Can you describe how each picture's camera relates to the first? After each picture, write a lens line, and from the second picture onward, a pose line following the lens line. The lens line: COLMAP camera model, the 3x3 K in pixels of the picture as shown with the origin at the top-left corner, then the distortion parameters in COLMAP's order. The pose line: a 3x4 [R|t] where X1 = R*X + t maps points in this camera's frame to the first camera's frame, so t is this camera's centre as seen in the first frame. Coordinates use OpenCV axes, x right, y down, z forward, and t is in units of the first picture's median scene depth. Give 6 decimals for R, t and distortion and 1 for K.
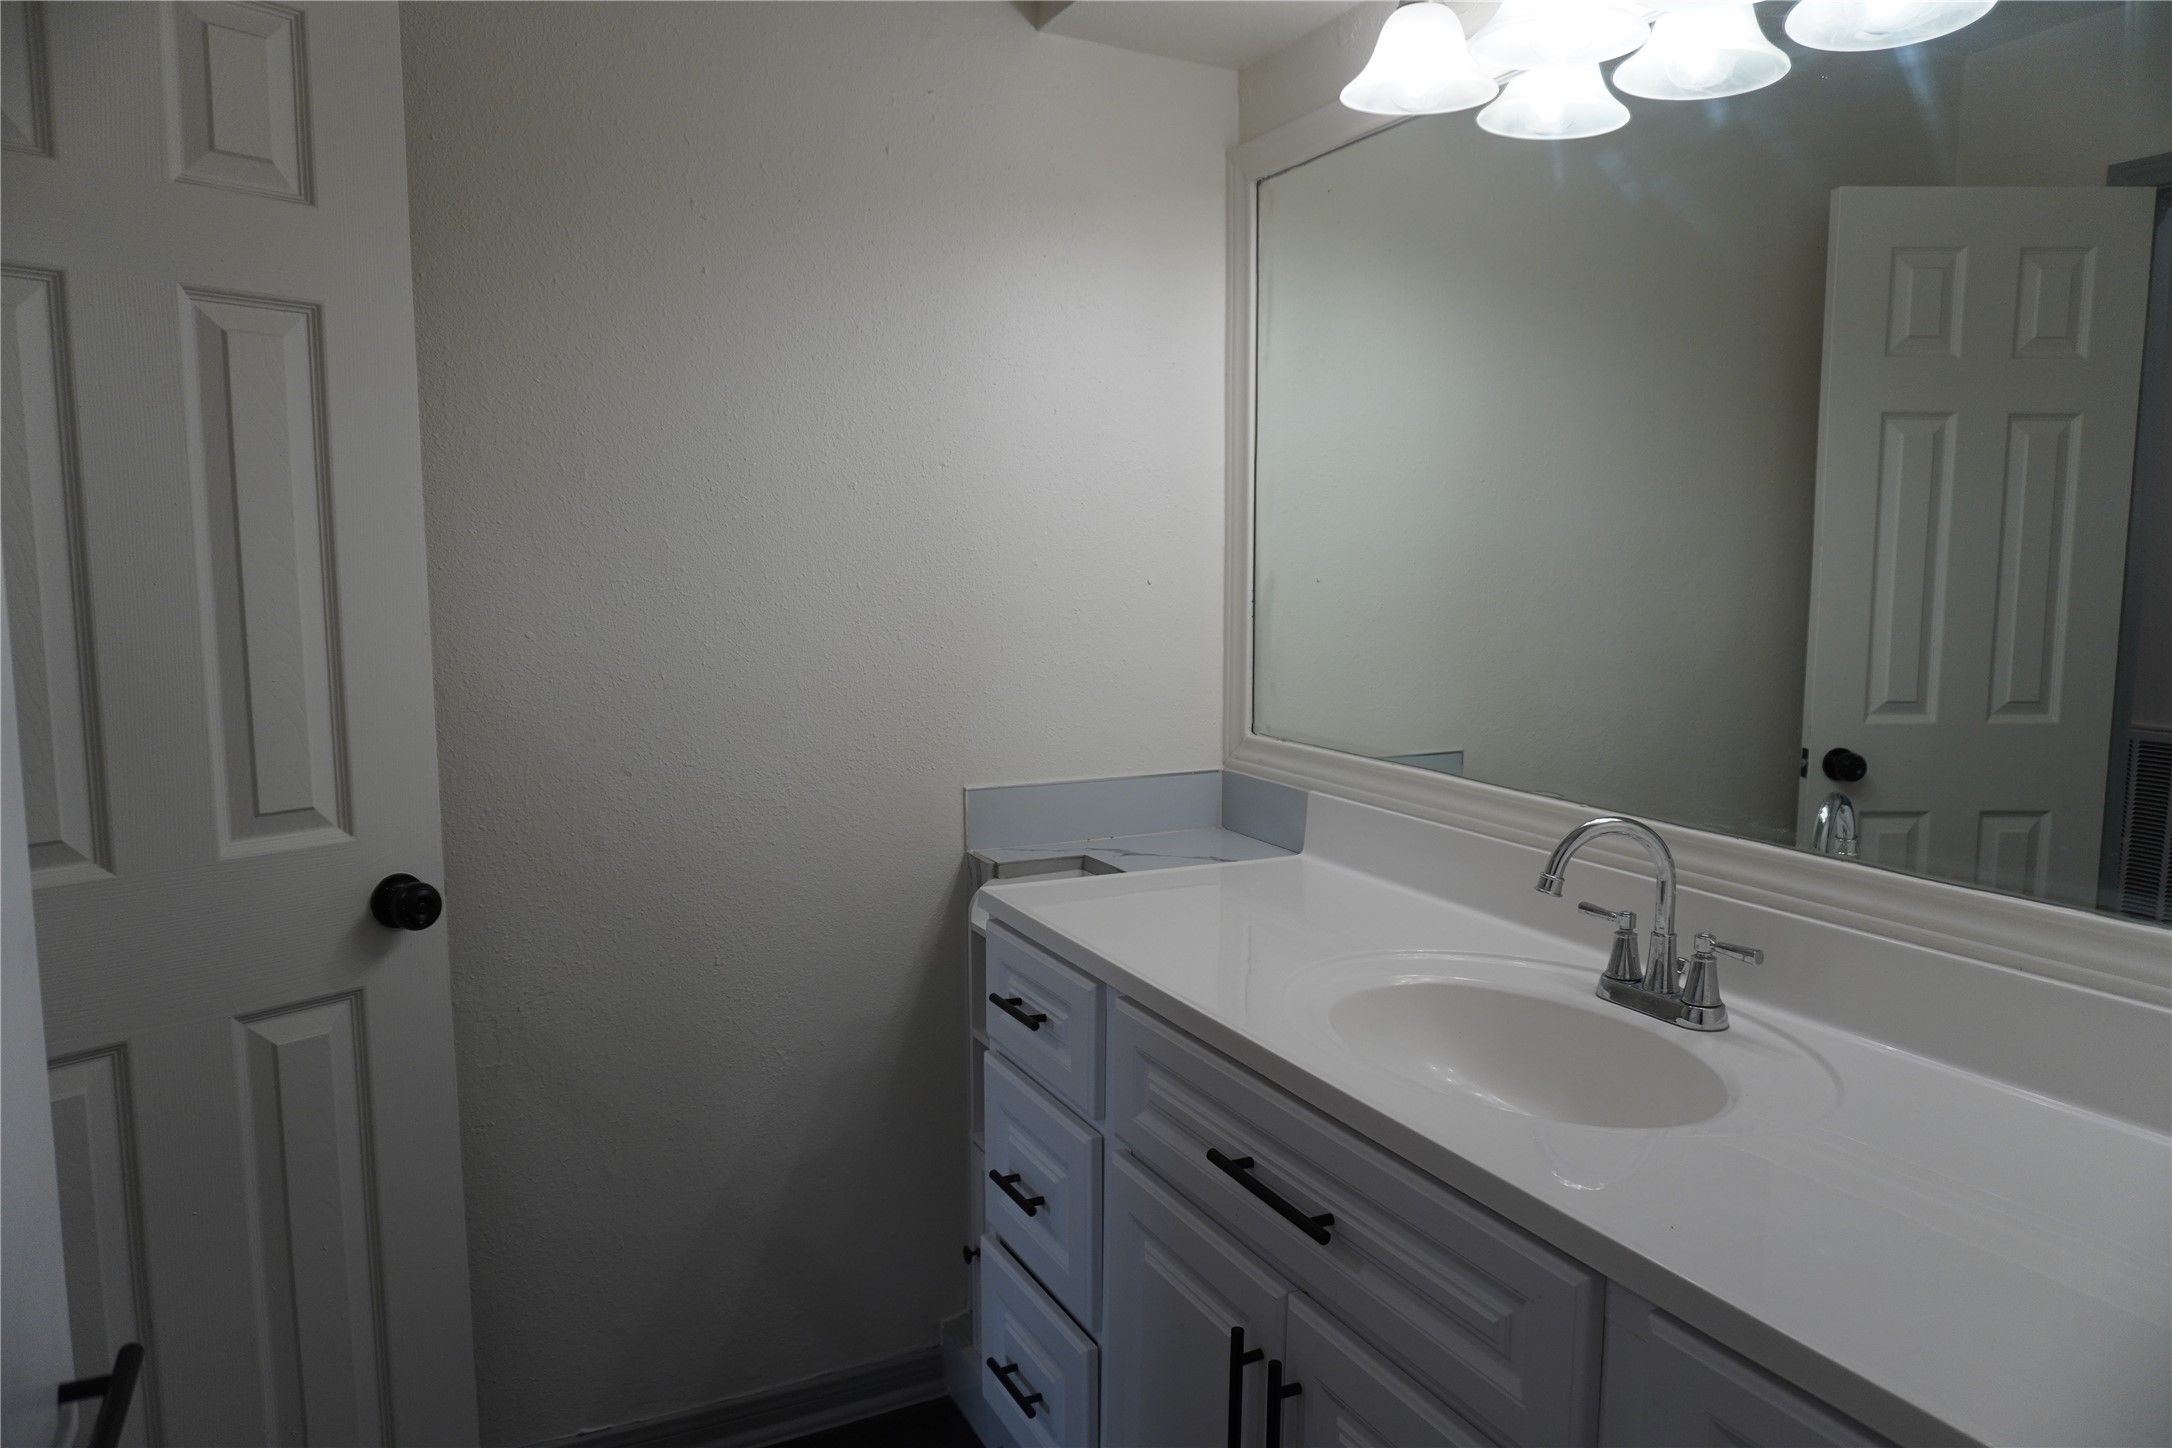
lens RADIAL K [[1453.6, 0, 1086.0], [0, 1453.6, 724.0], [0, 0, 1]] dist [-0.039550, 0.031175]
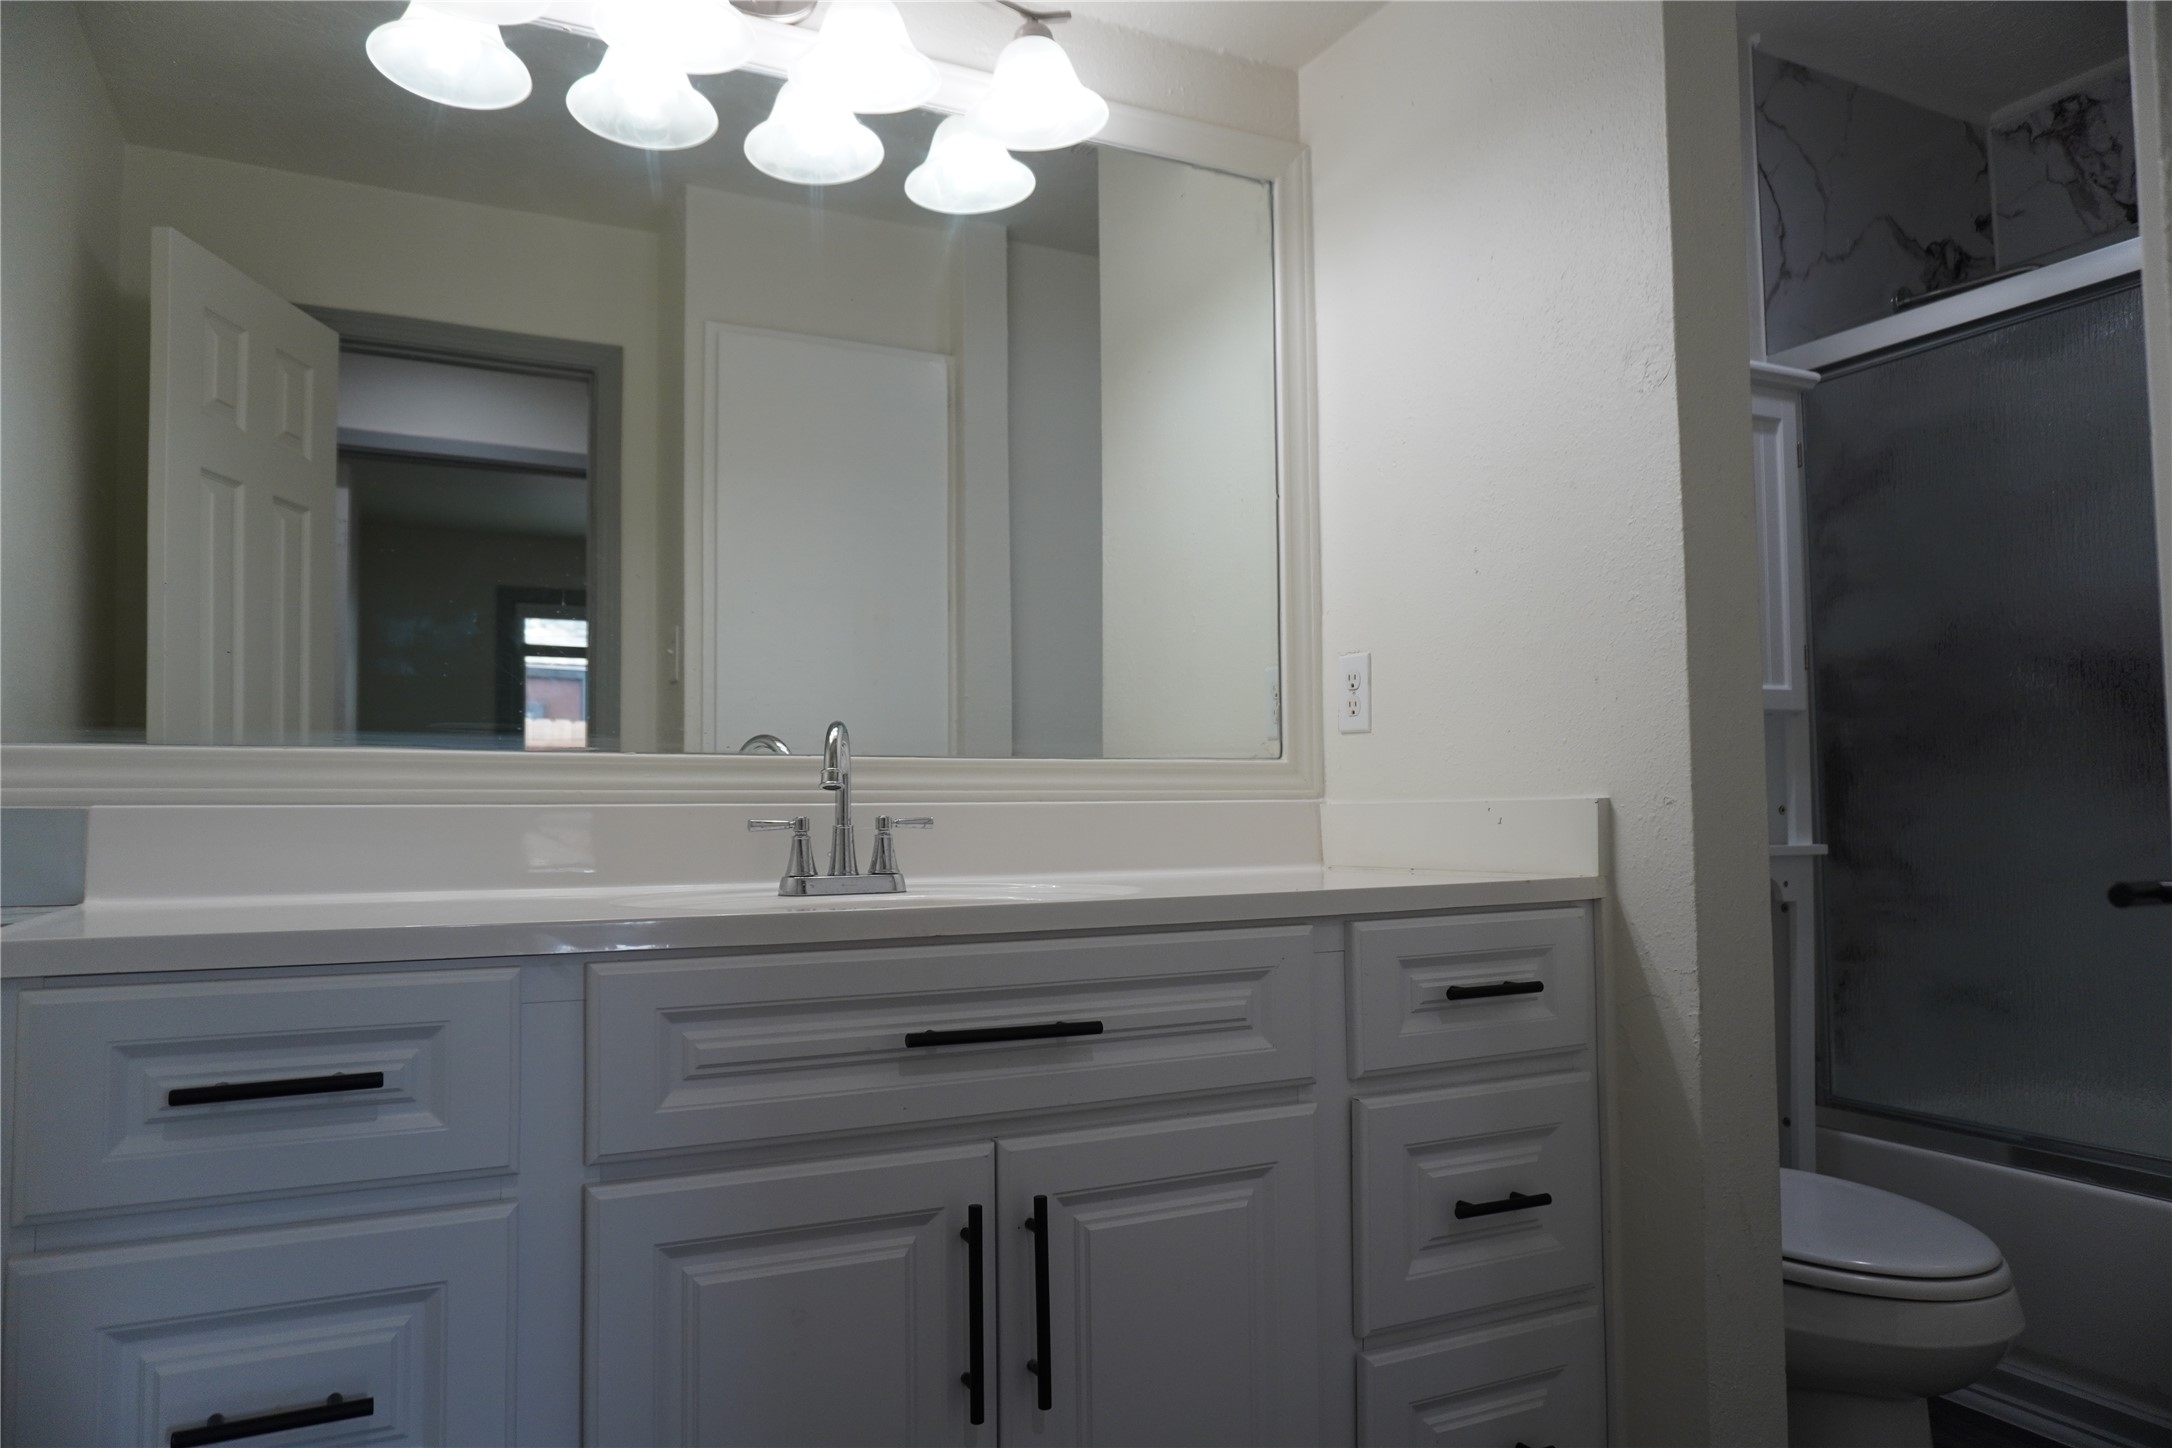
lens RADIAL K [[1453.6, 0, 1086.0], [0, 1453.6, 724.0], [0, 0, 1]] dist [-0.039550, 0.031175]
pose [[-0.018192, 0.054835, 0.998330, -0.746916], [0.123029, 0.991030, -0.052192, 0.142491], [-0.992236, 0.121874, -0.024775, 0.790401]]
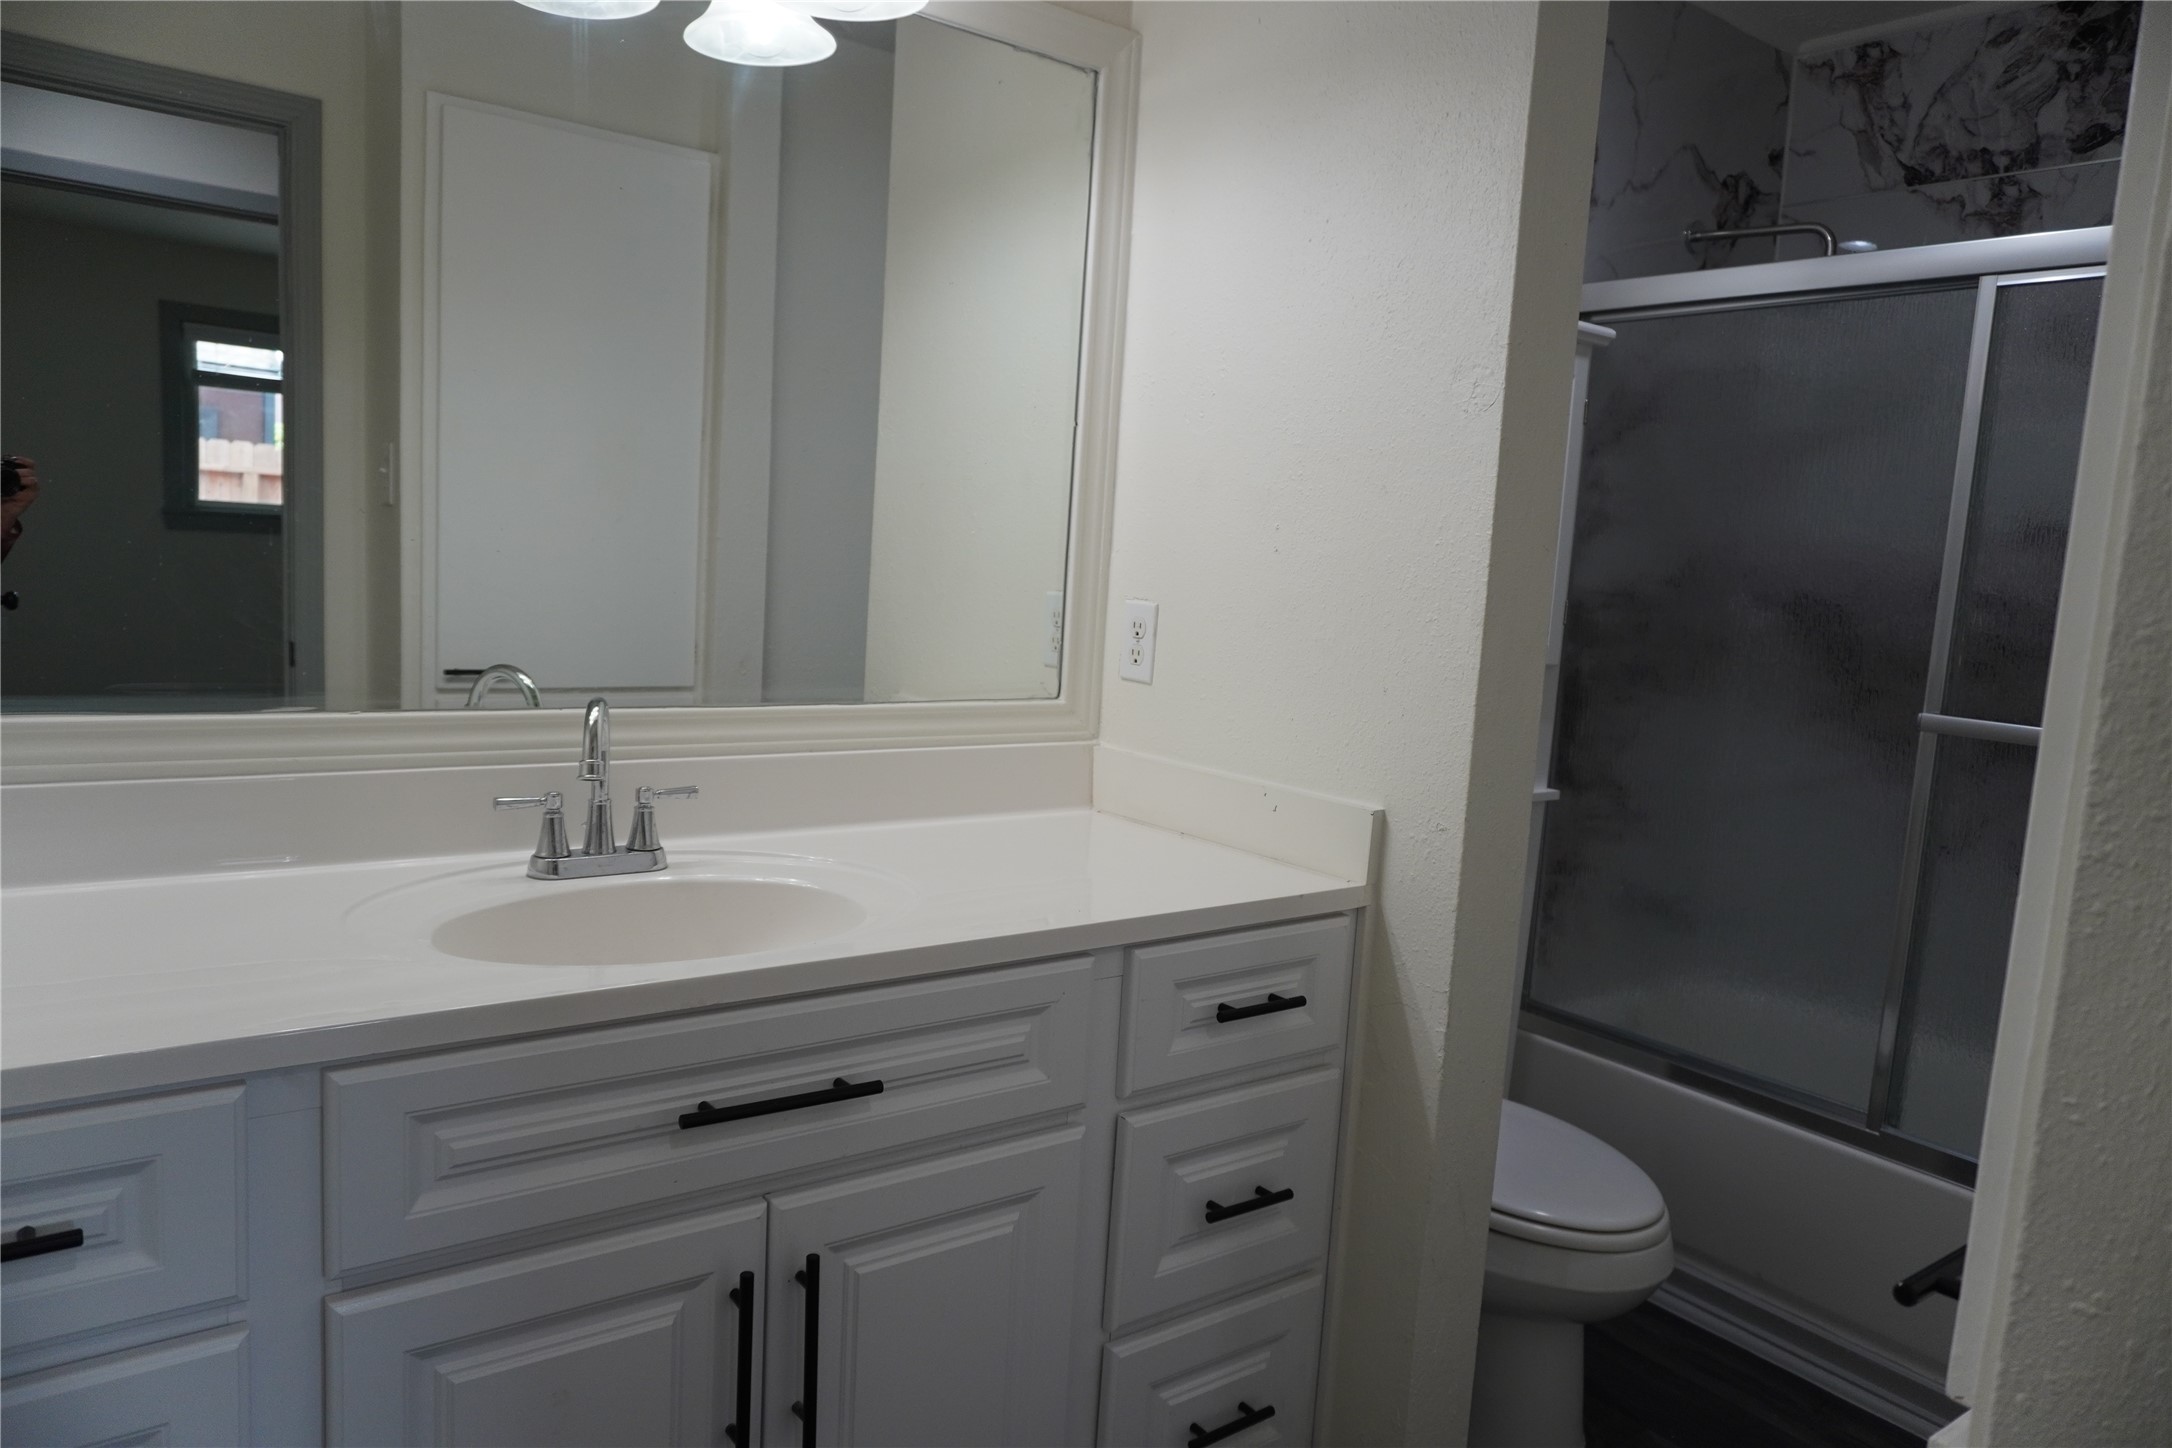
lens RADIAL K [[1453.6, 0, 1086.0], [0, 1453.6, 724.0], [0, 0, 1]] dist [-0.039550, 0.031175]
pose [[-0.198051, -0.133623, 0.971041, -0.690909], [0.050407, 0.987965, 0.146233, -0.049898], [-0.978895, 0.077909, -0.188932, 0.808702]]
